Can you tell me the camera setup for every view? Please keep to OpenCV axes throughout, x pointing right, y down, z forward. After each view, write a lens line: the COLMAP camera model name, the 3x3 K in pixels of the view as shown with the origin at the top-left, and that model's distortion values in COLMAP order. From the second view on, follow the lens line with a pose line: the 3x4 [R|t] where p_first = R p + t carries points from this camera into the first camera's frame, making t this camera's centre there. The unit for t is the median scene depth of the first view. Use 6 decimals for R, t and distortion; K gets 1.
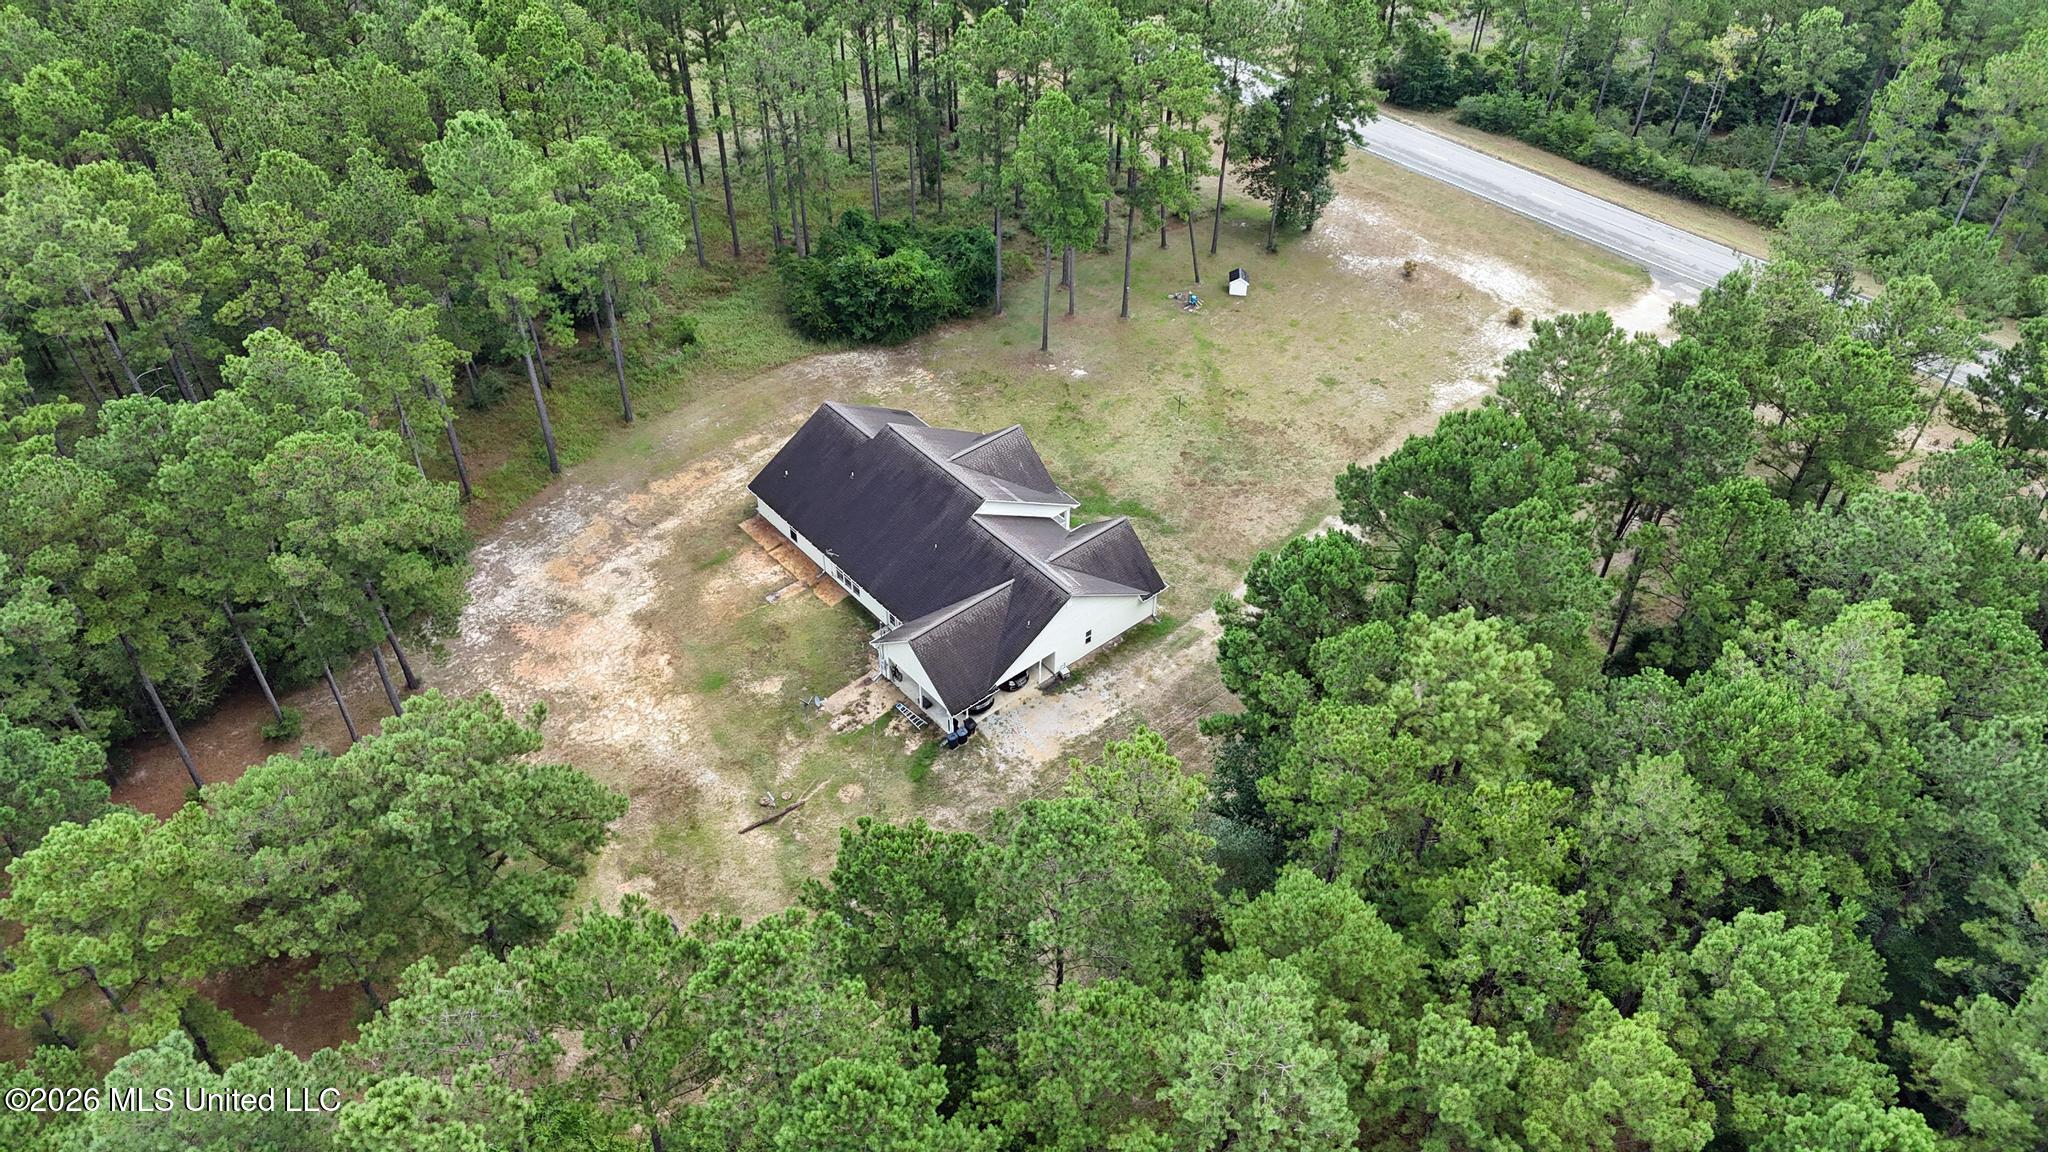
lens RADIAL K [[1502.4, 0, 1026.0], [0, 1502.4, 567.0], [0, 0, 1]] dist [0.047681, -0.029493]
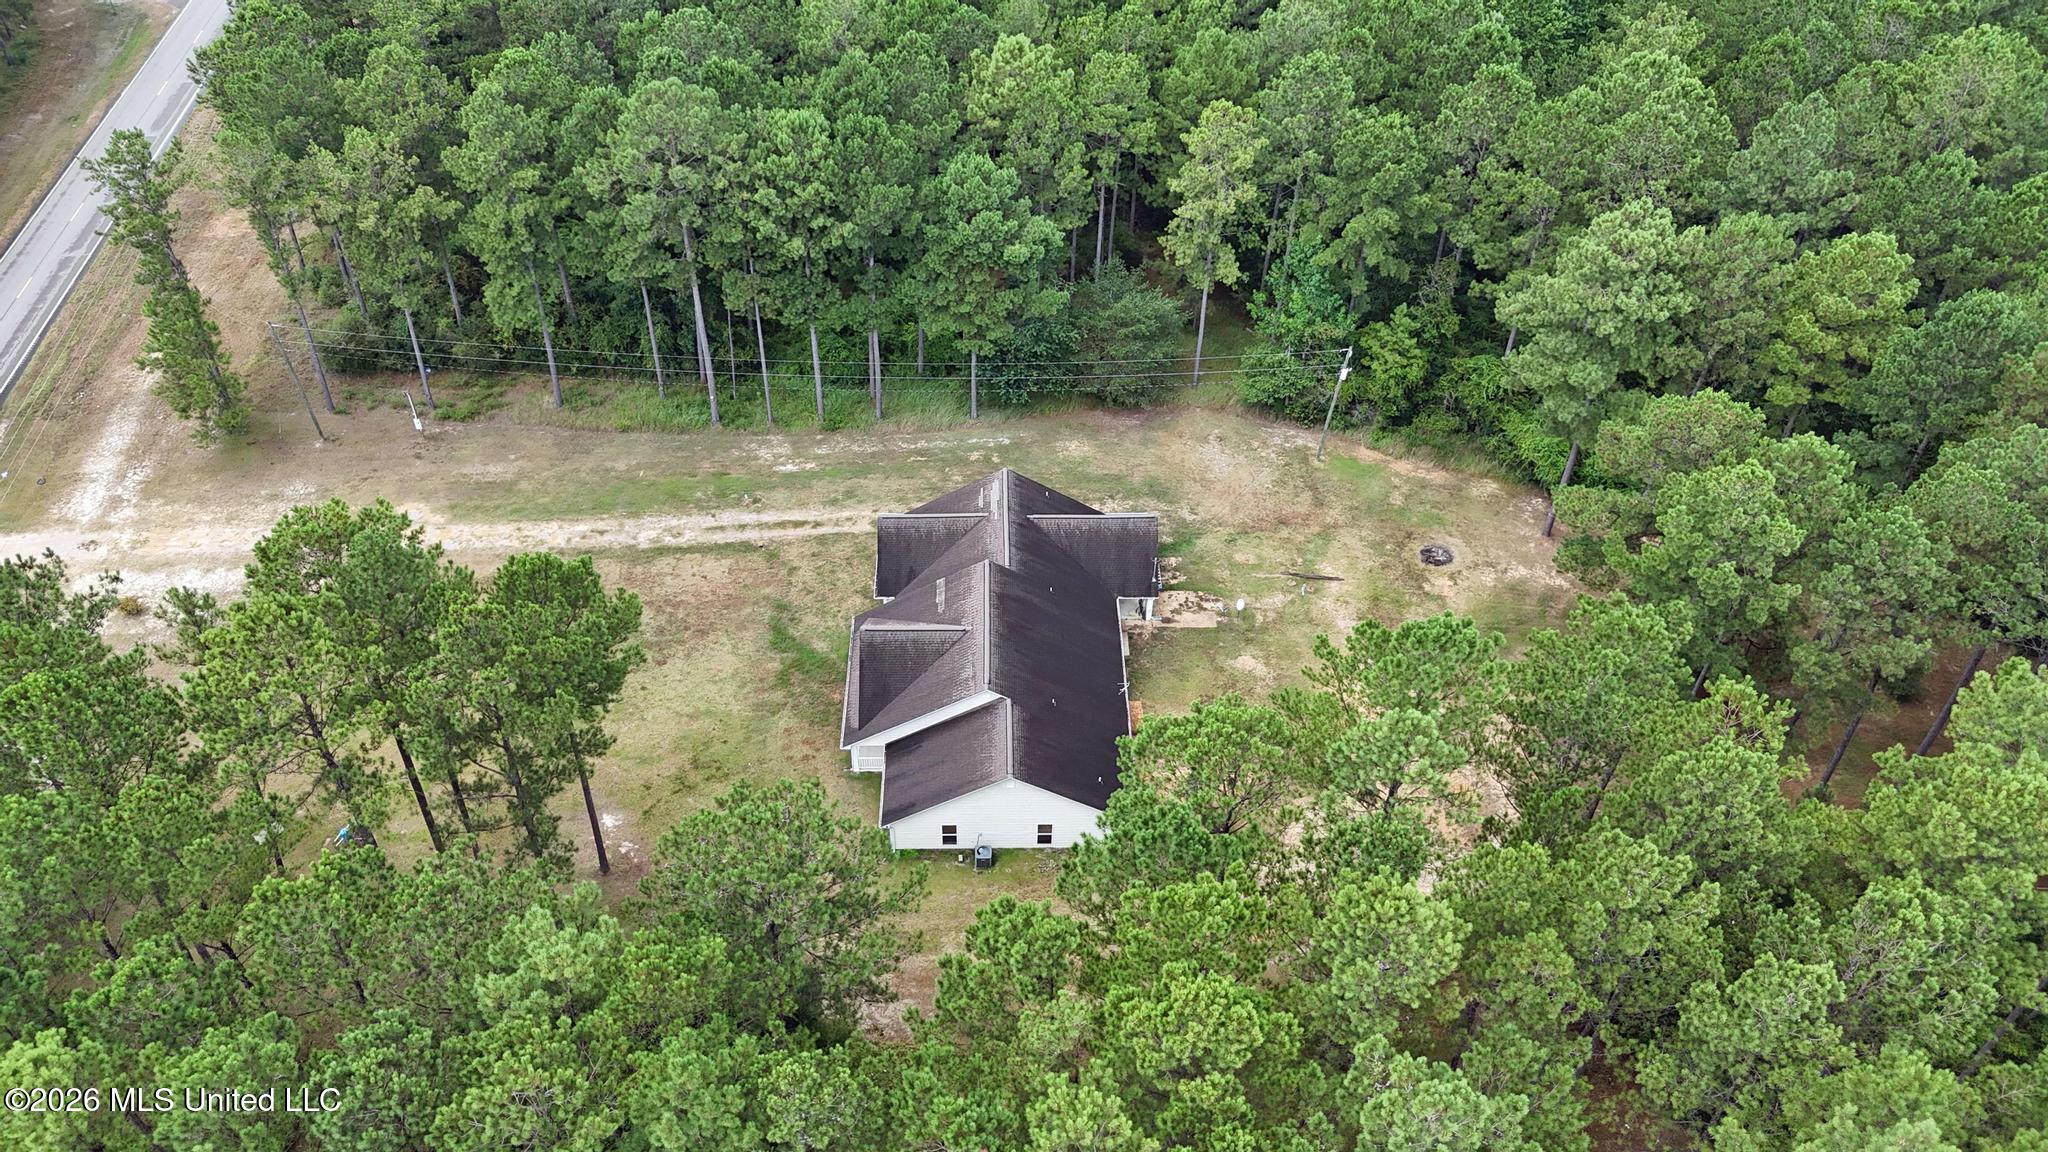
lens RADIAL K [[1502.4, 0, 1033.1], [0, 1502.4, 580.5], [0, 0, 1]] dist [0.047681, -0.029493]
pose [[-0.775968, -0.446922, 0.445123, -0.451585], [0.401268, 0.194720, 0.895024, -0.834178], [-0.486680, 0.873124, 0.028239, 0.930696]]
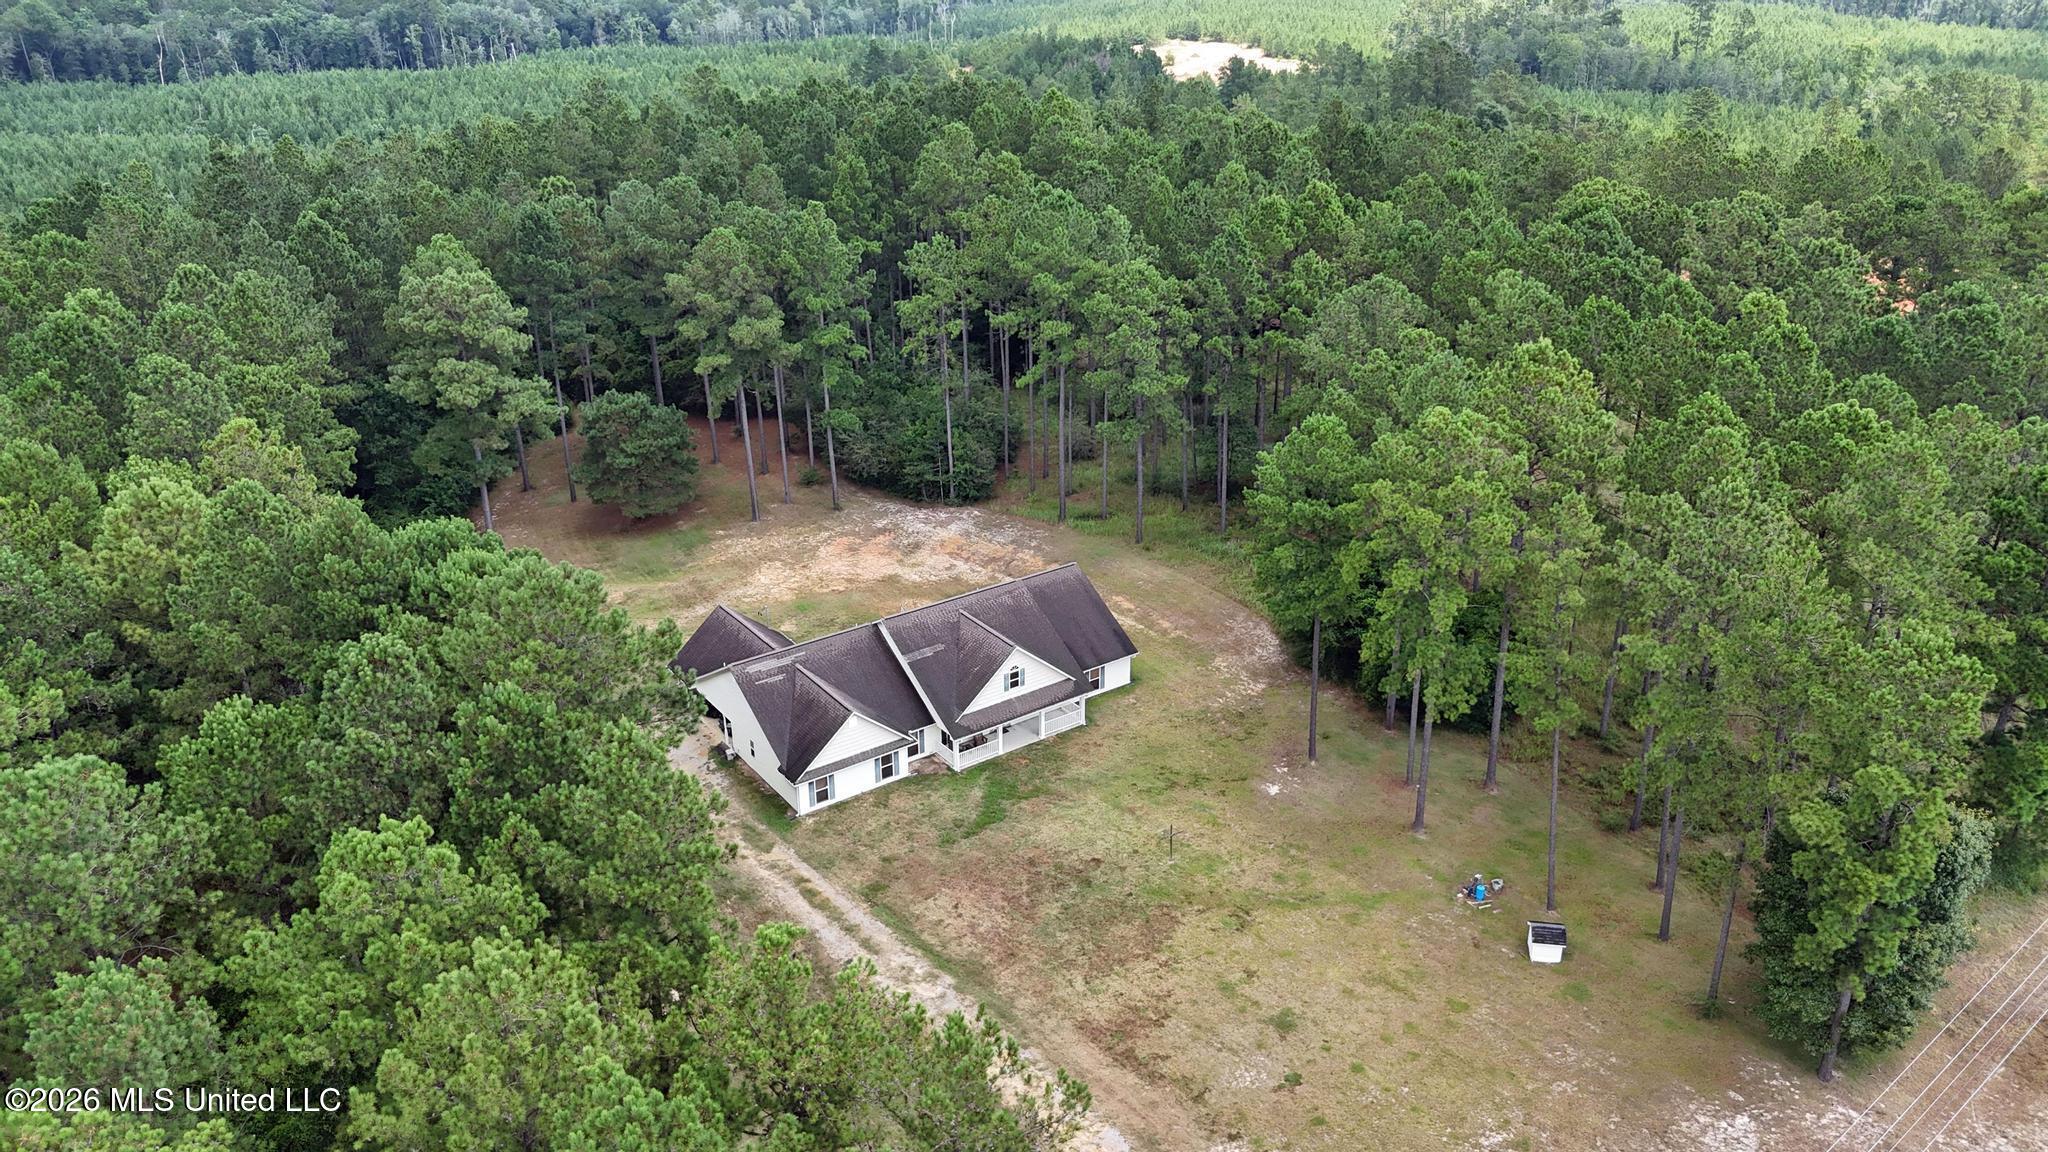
lens RADIAL K [[1502.4, 0, 1028.6], [0, 1502.4, 561.7], [0, 0, 1]] dist [0.047681, -0.029493]
pose [[-0.089278, 0.390694, -0.916181, 0.806208], [-0.660951, 0.664891, 0.347941, -0.452536], [0.745099, 0.636614, 0.198869, 0.819149]]
